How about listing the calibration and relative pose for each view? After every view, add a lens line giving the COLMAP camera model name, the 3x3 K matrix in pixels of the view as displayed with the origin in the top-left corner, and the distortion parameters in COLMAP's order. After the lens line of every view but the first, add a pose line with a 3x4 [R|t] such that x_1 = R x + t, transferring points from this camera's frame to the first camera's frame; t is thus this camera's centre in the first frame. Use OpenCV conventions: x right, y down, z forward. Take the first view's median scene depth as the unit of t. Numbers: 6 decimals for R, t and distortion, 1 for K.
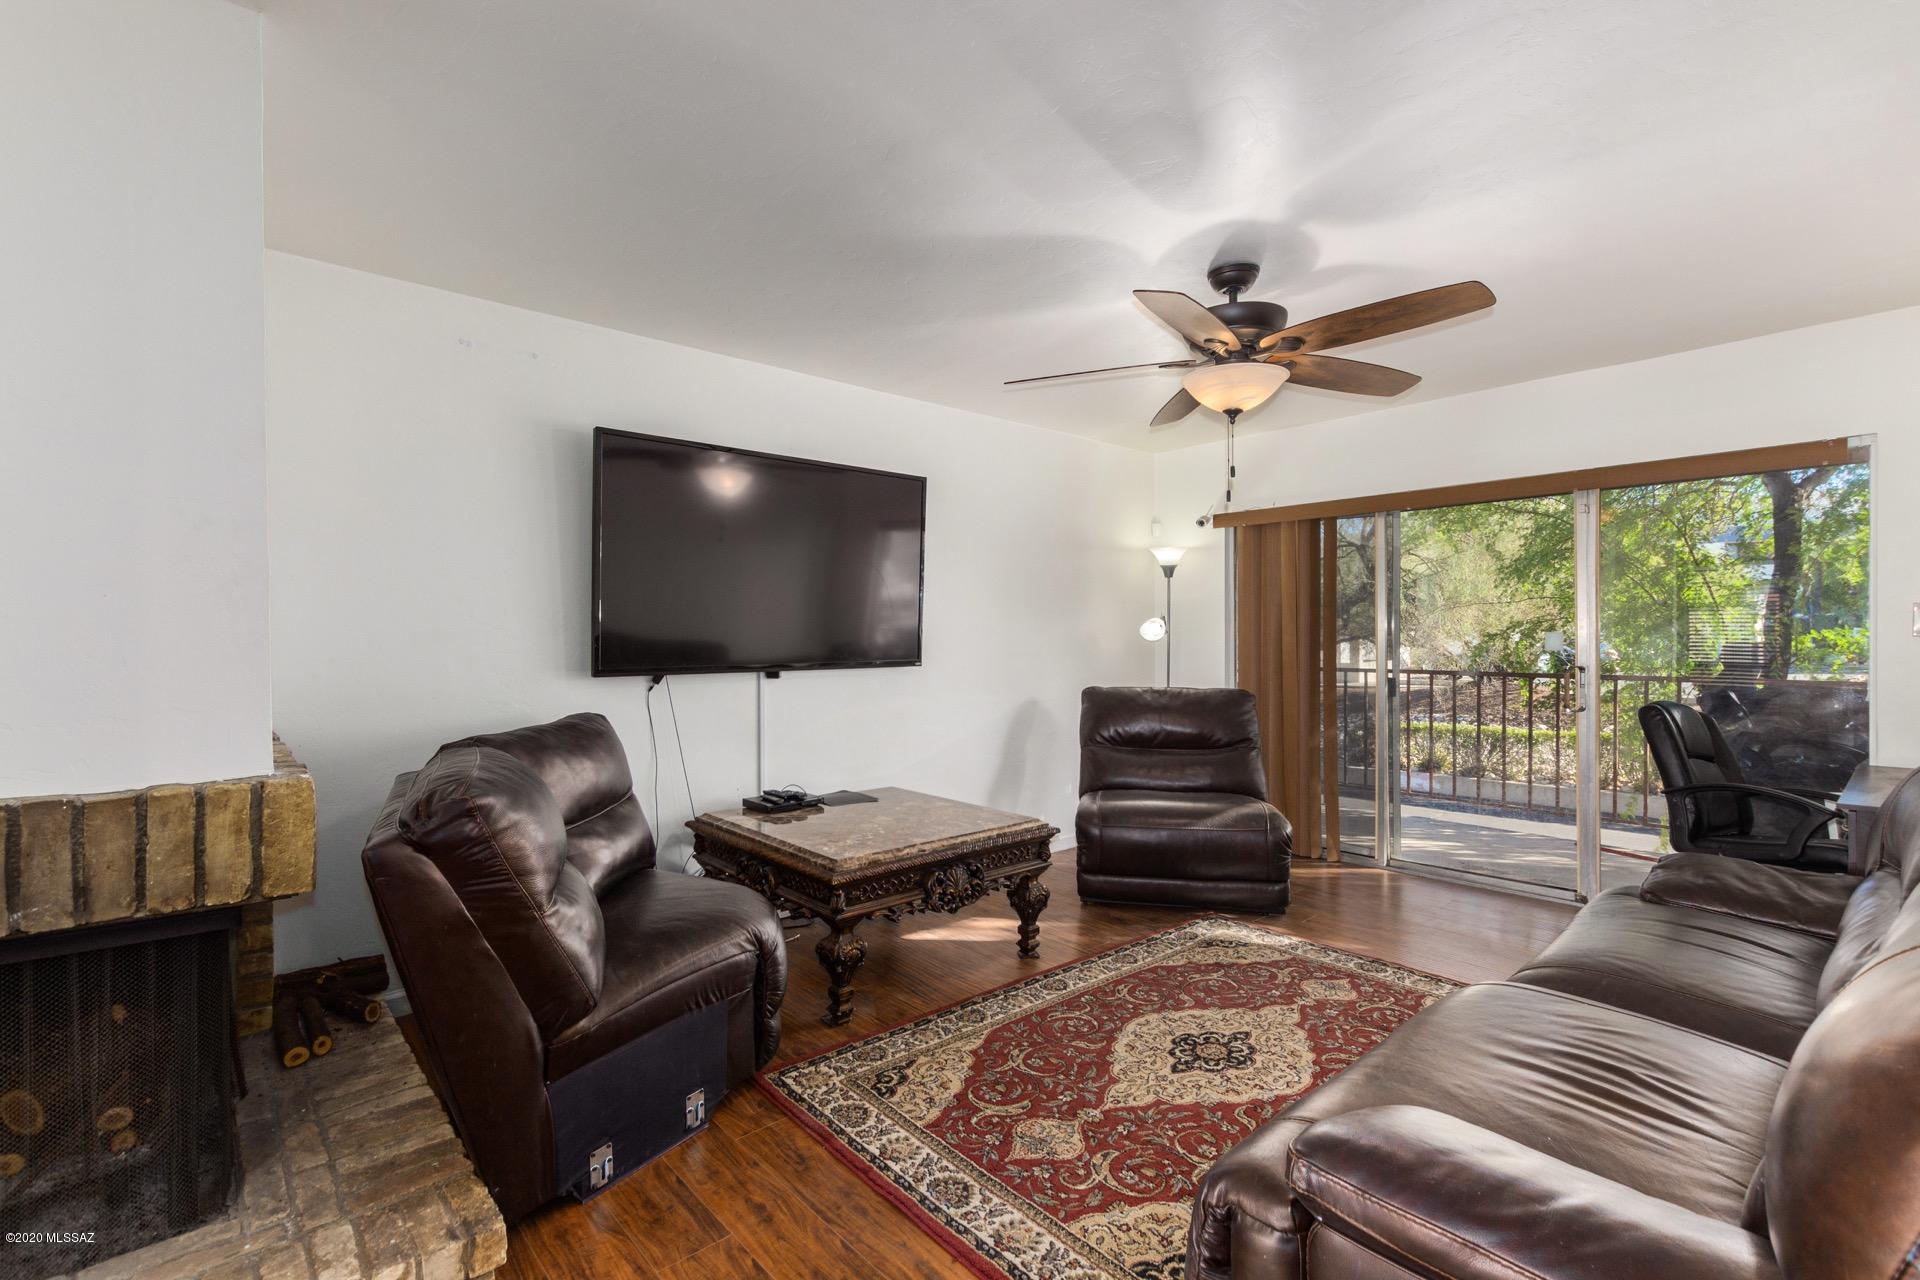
lens RADIAL K [[876.5, 0, 949.6], [0, 876.5, 641.3], [0, 0, 1]] dist [0.007637, -0.003019]
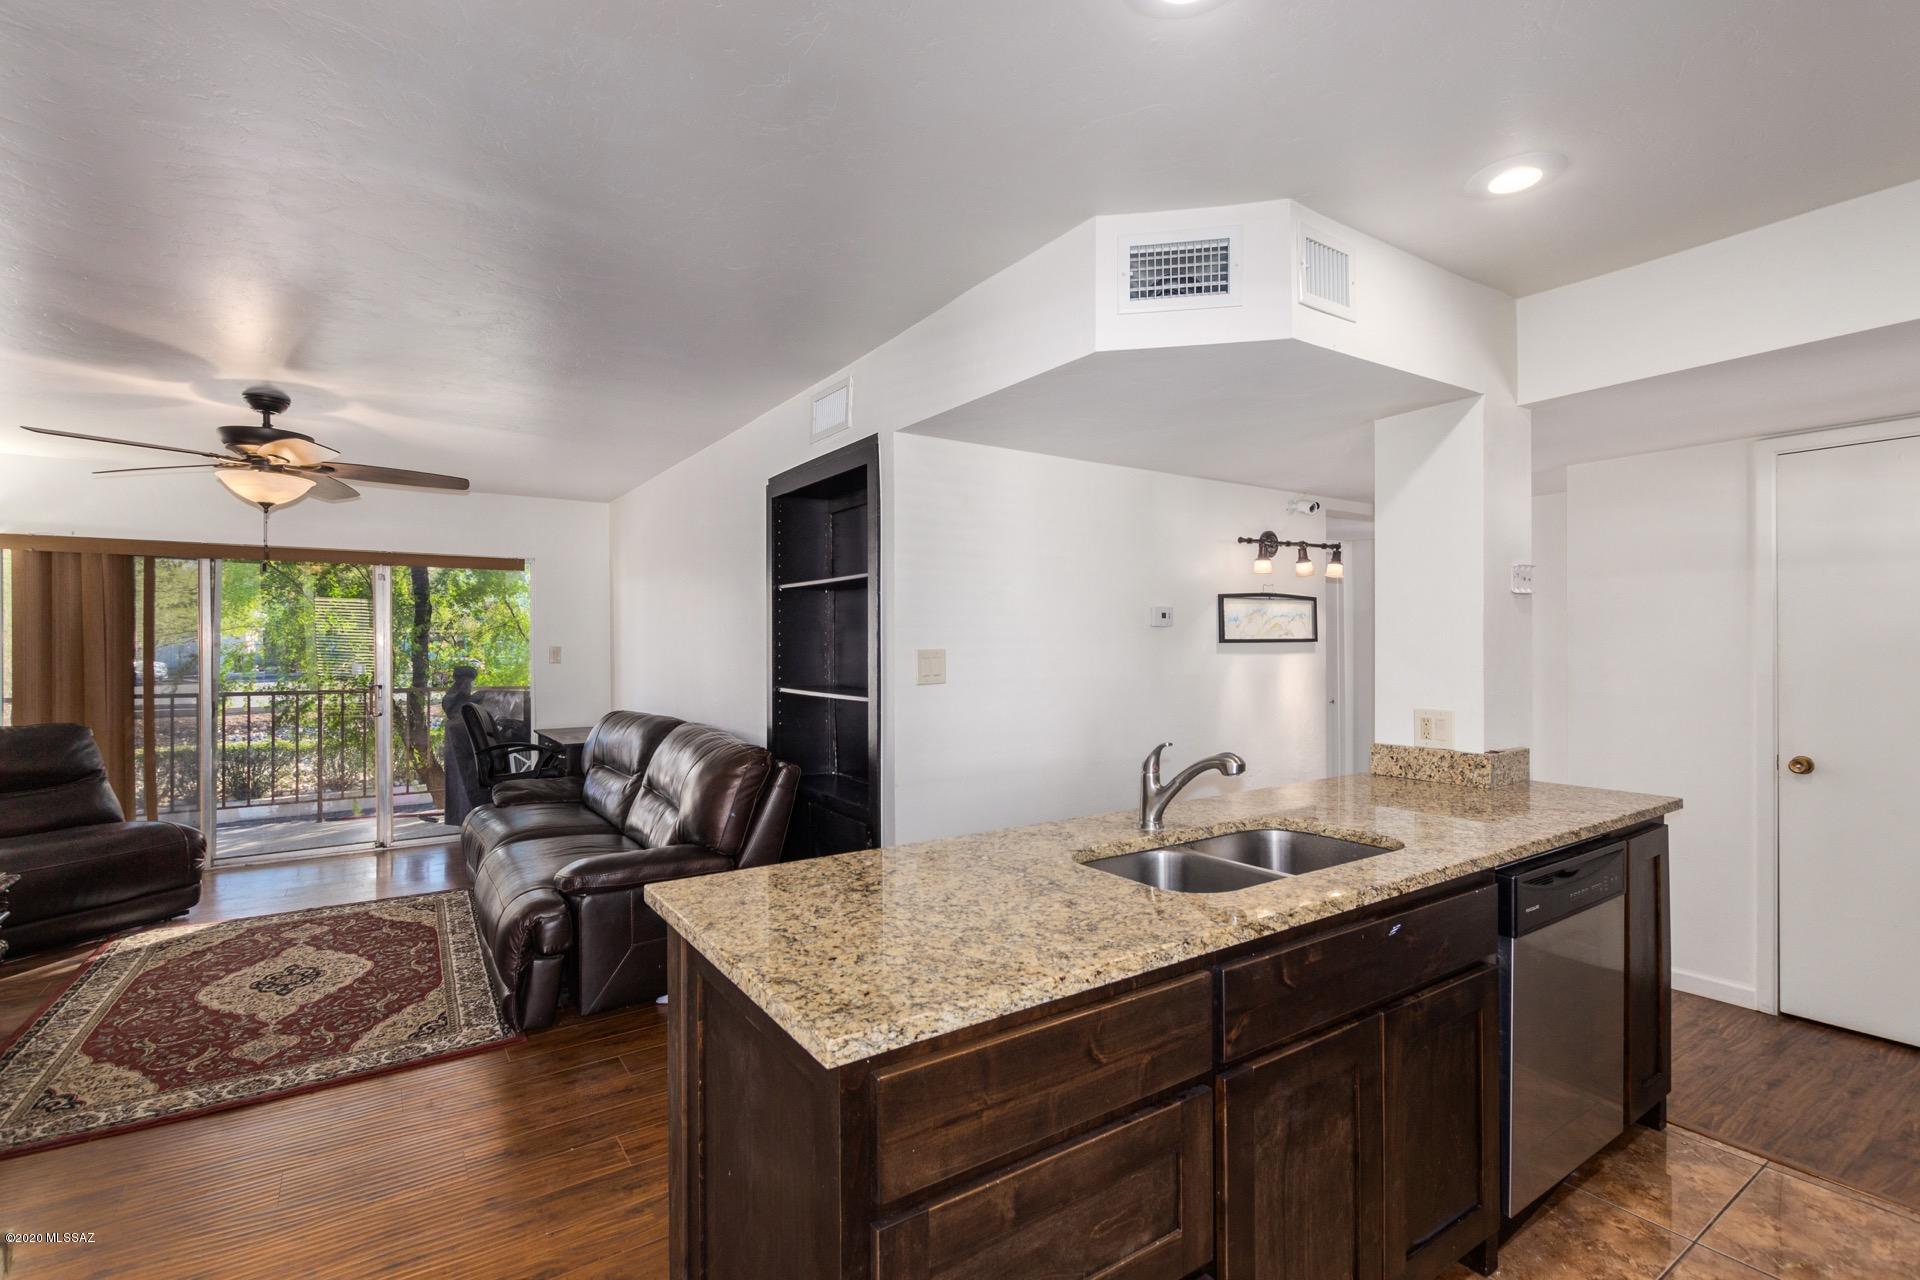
lens RADIAL K [[876.5, 0, 956.8], [0, 876.5, 633.6], [0, 0, 1]] dist [0.007637, -0.003019]
pose [[0.134458, 0.013266, 0.990830, -0.886162], [0.007769, 0.999866, -0.014441, -0.042243], [-0.990889, 0.009639, 0.134337, -0.211389]]
